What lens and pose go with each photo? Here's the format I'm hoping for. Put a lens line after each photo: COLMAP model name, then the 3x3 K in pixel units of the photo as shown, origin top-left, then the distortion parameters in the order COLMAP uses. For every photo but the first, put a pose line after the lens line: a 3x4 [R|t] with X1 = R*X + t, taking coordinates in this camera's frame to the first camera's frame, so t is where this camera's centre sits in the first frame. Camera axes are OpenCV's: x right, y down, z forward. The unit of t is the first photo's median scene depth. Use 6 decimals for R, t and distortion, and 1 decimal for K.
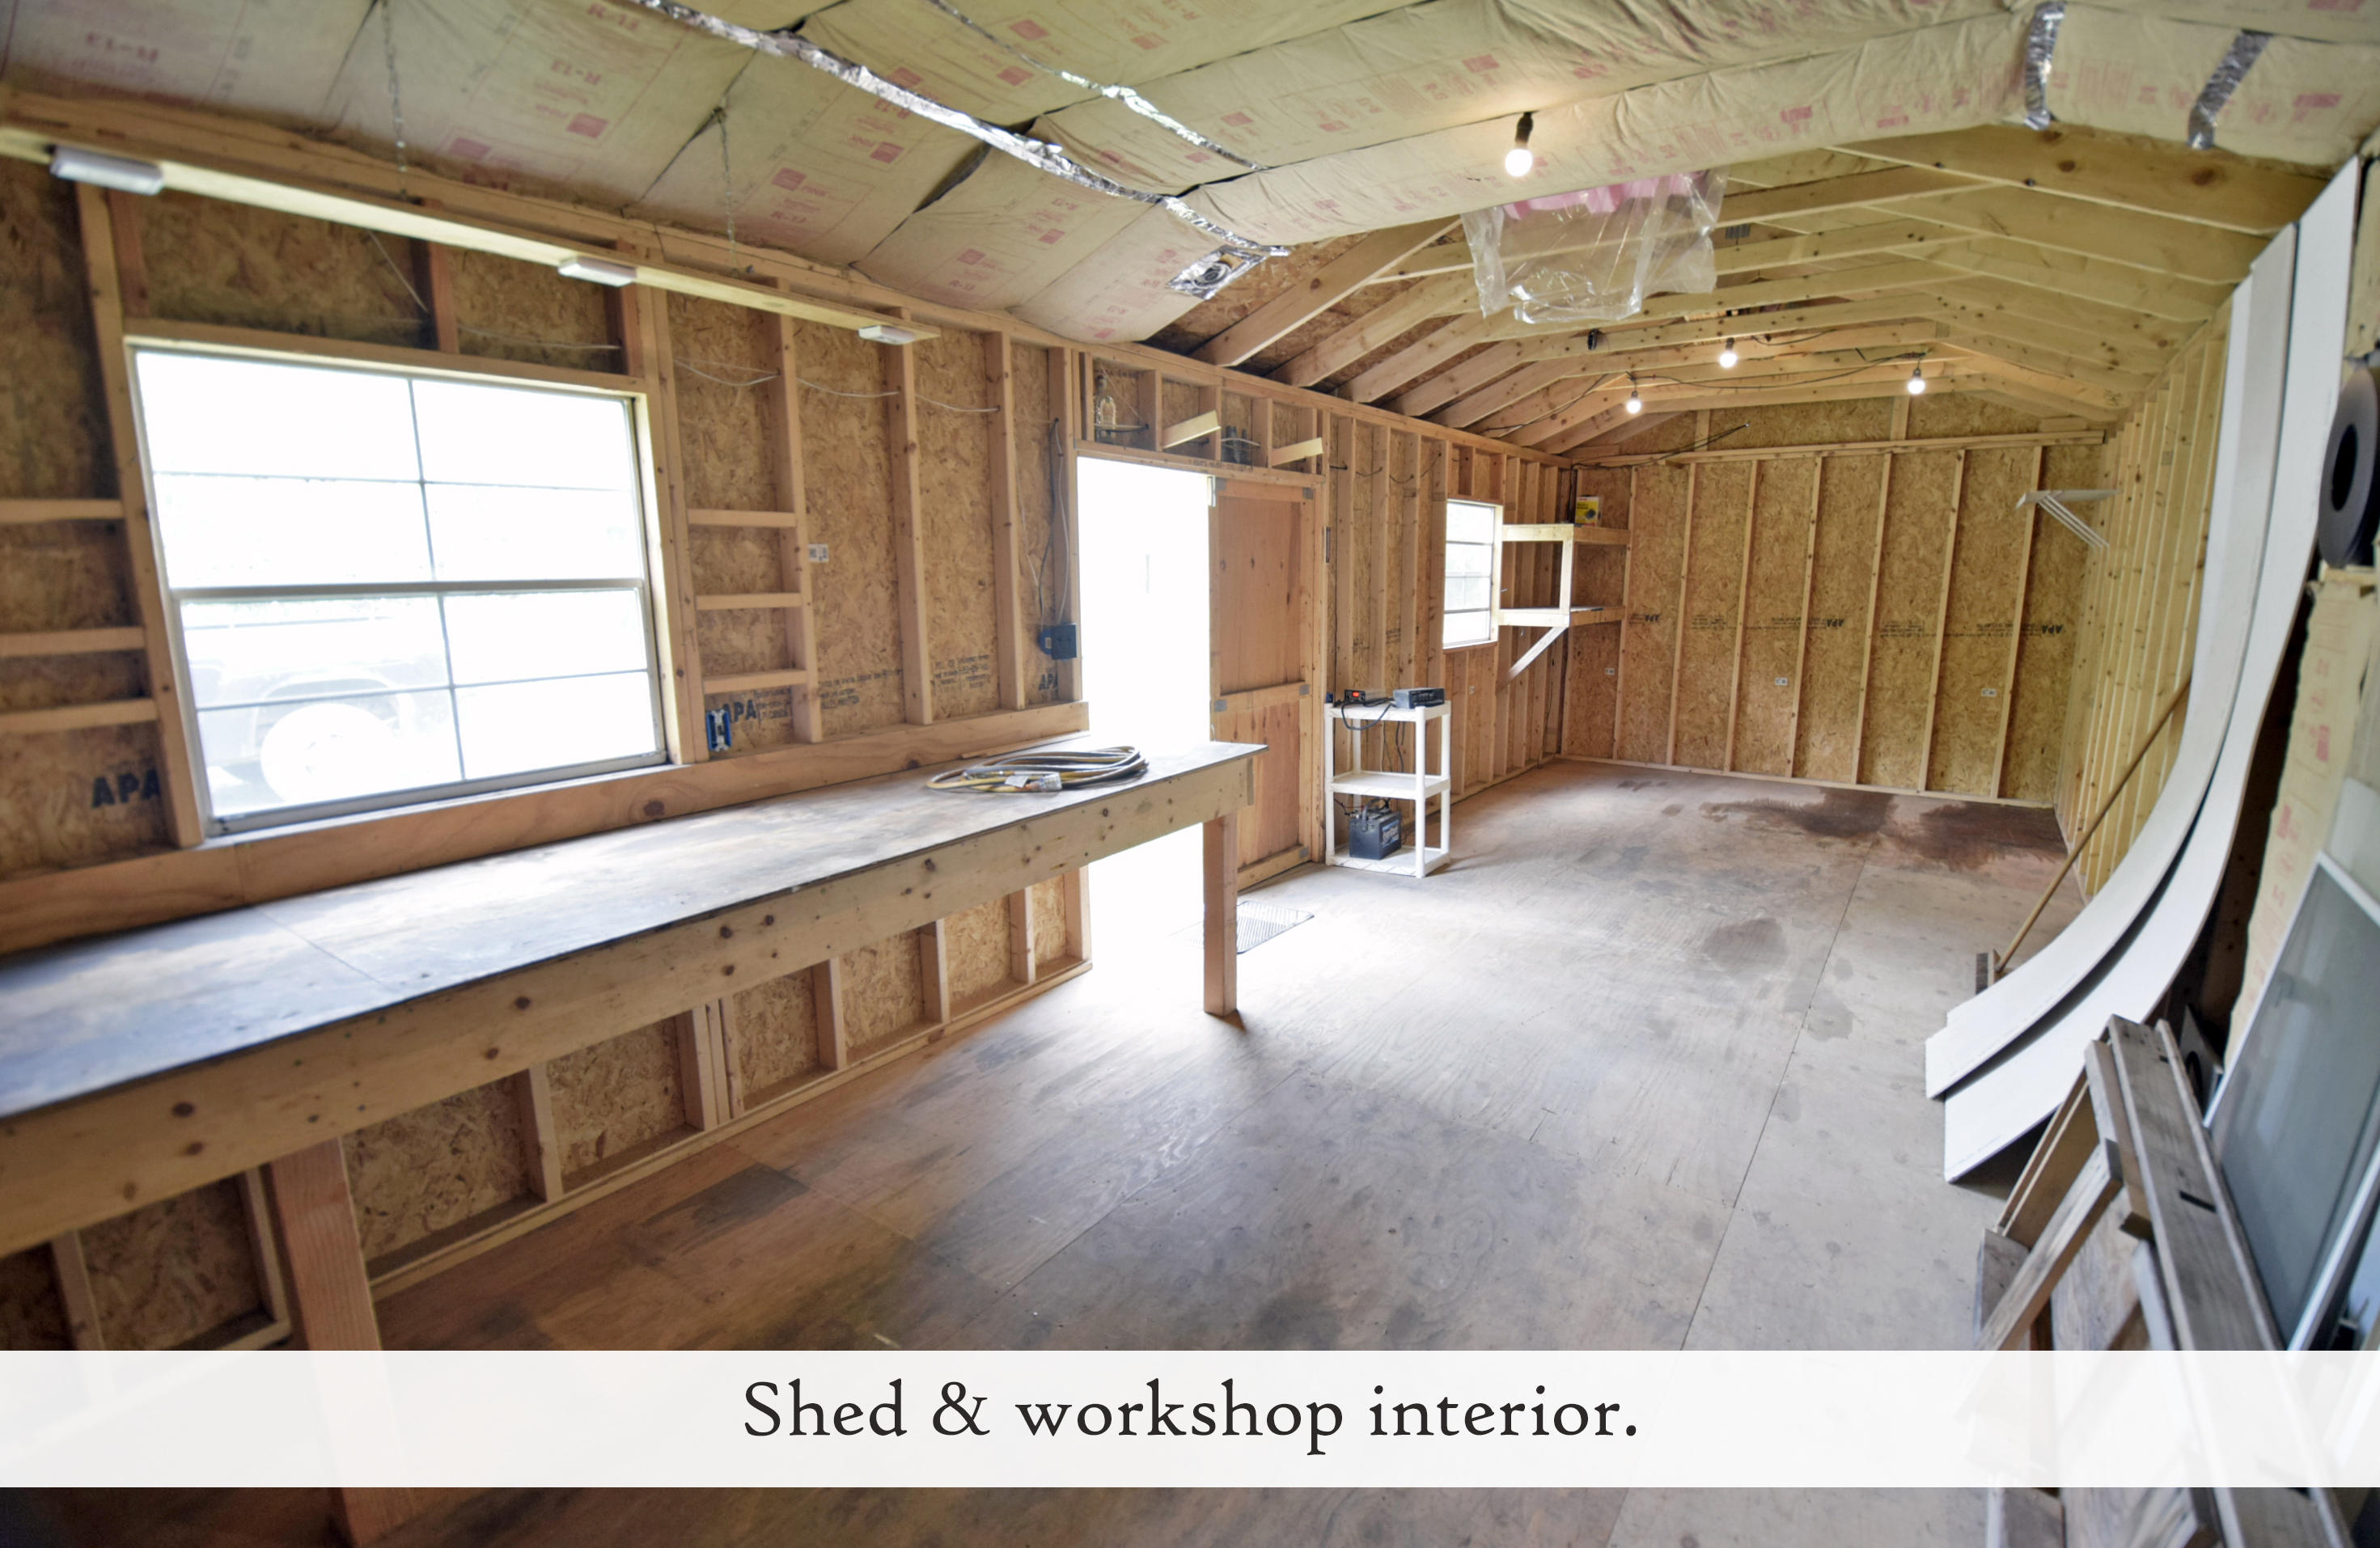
lens RADIAL K [[1117.9, 0, 1190.0], [0, 1117.9, 774.0], [0, 0, 1]] dist [-0.002348, -0.000718]
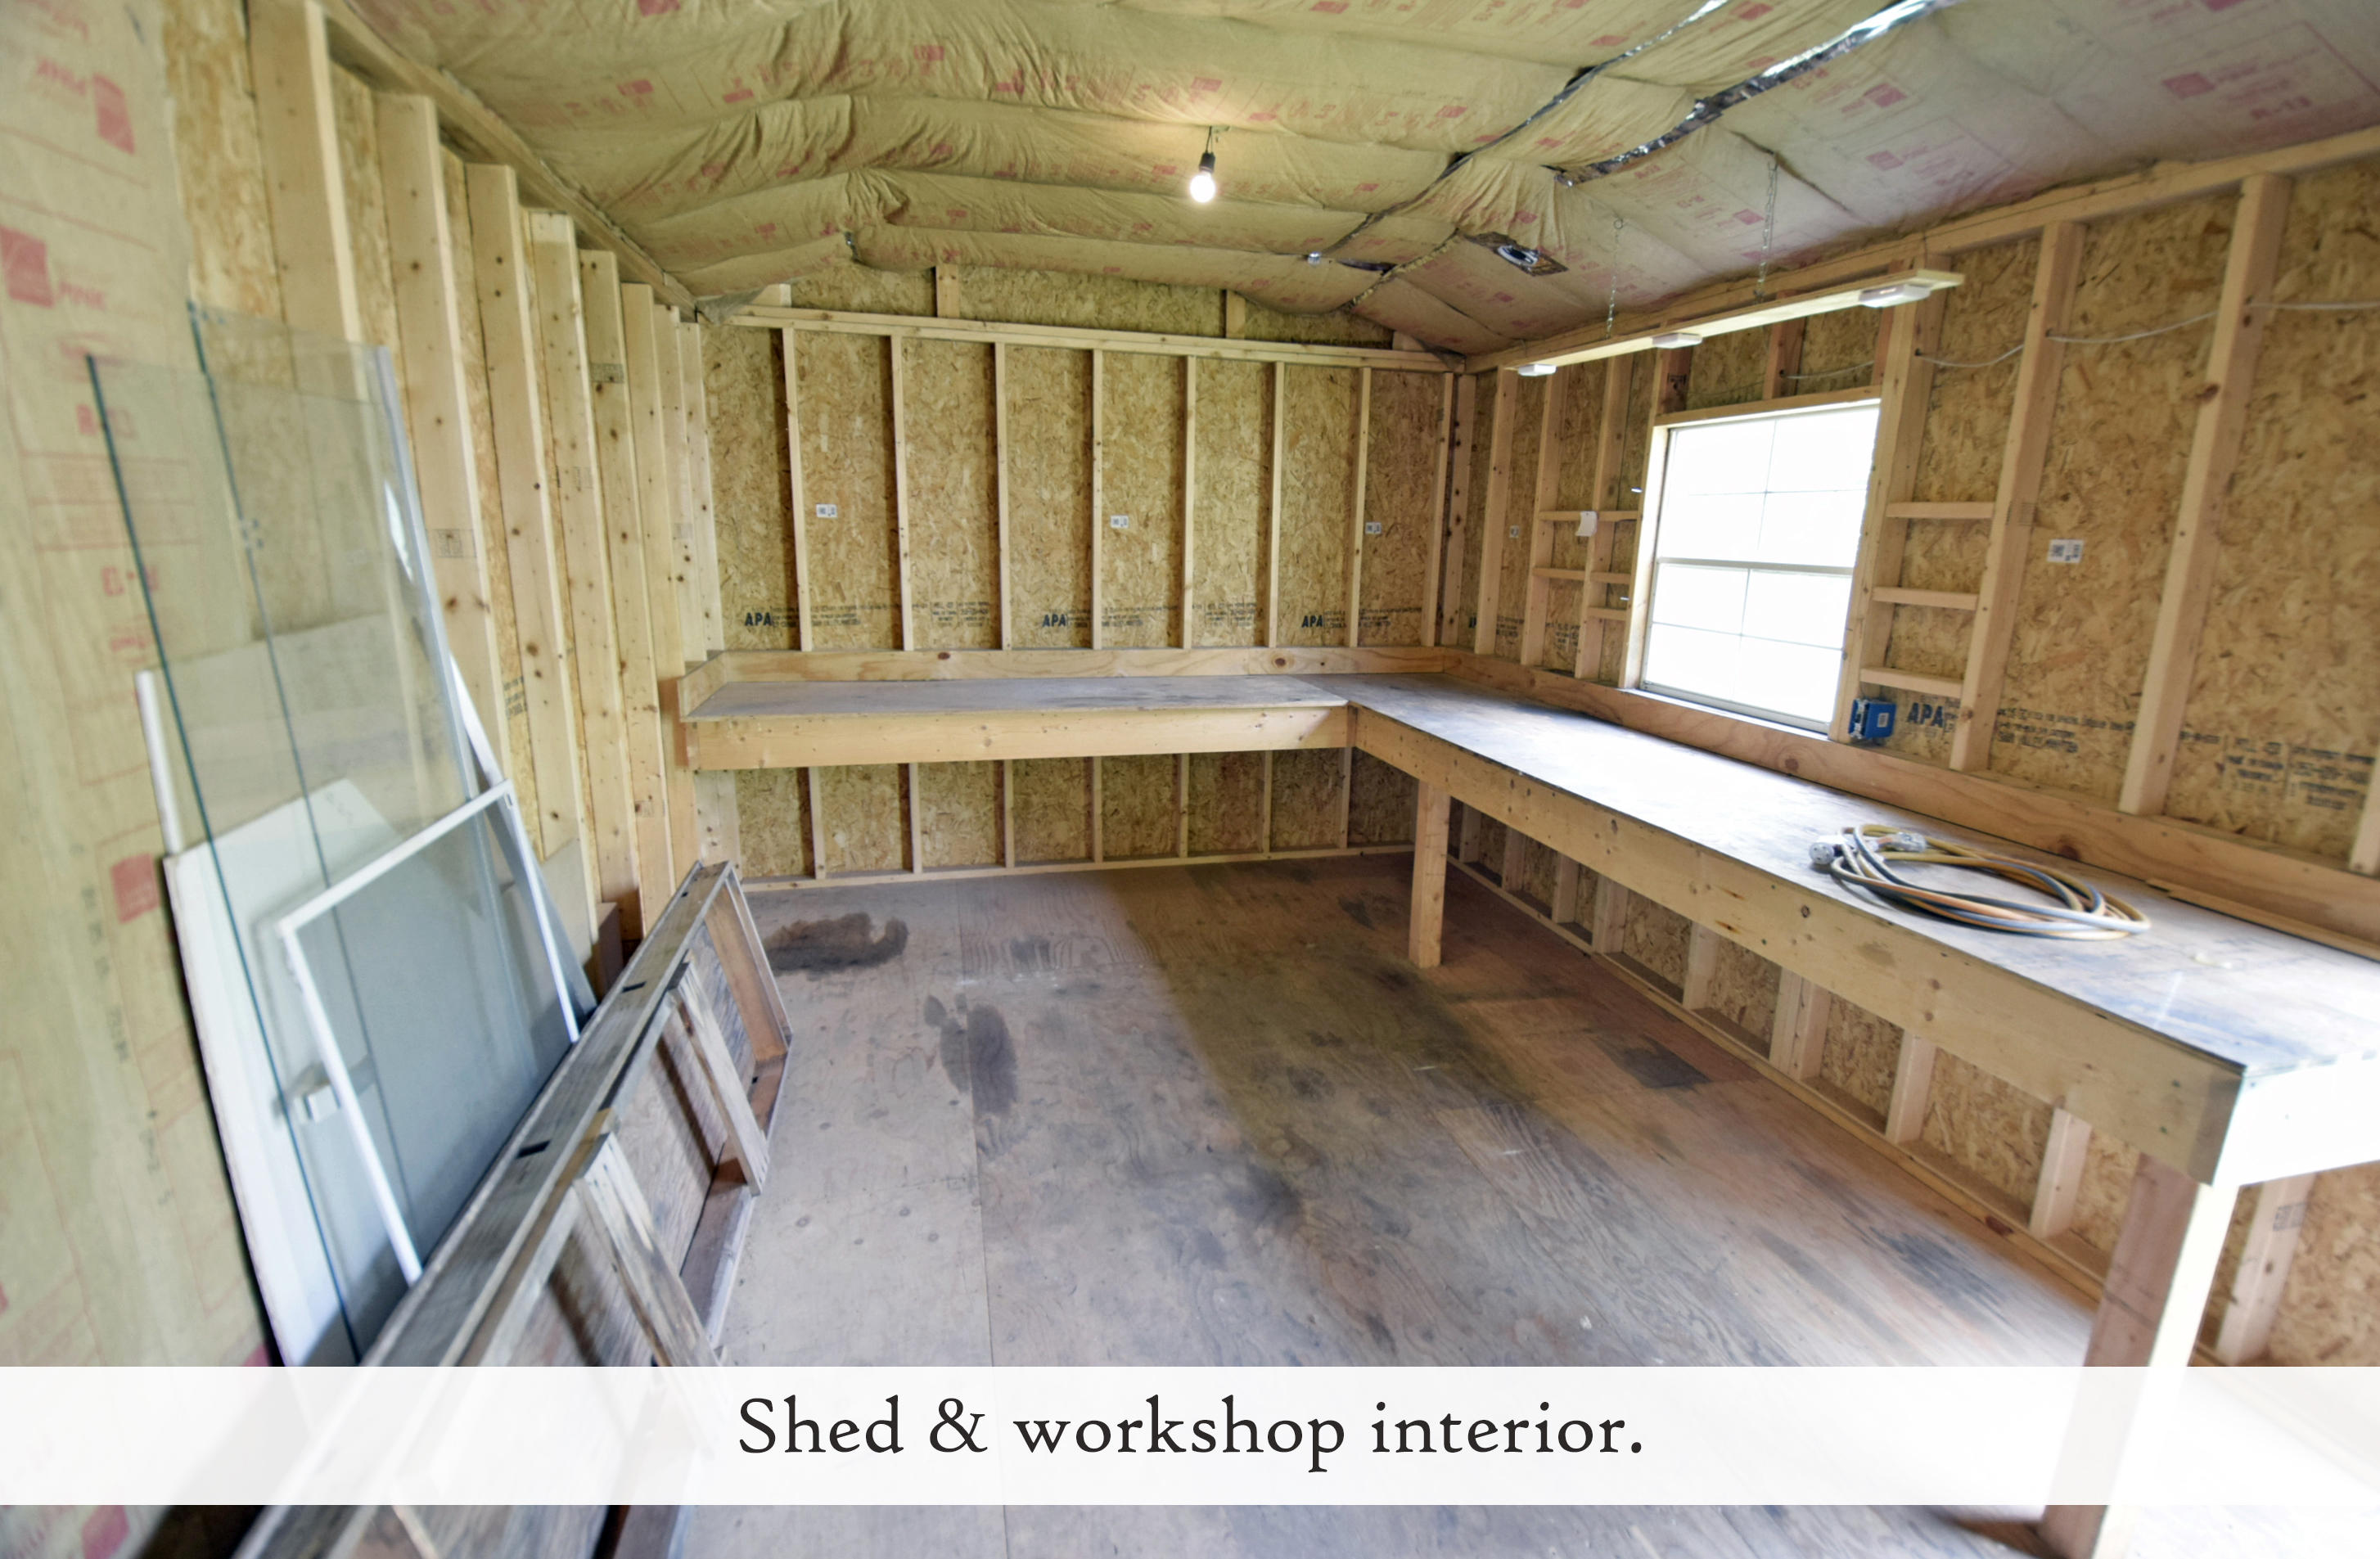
lens RADIAL K [[1022.4, 0, 1190.7], [0, 1022.4, 742.1], [0, 0, 1]] dist [0.000015, -0.000315]
pose [[-0.652664, 0.148262, -0.743000, 0.679459], [-0.167851, 0.928003, 0.332622, -0.227267], [0.738821, 0.341804, -0.580788, 1.096707]]
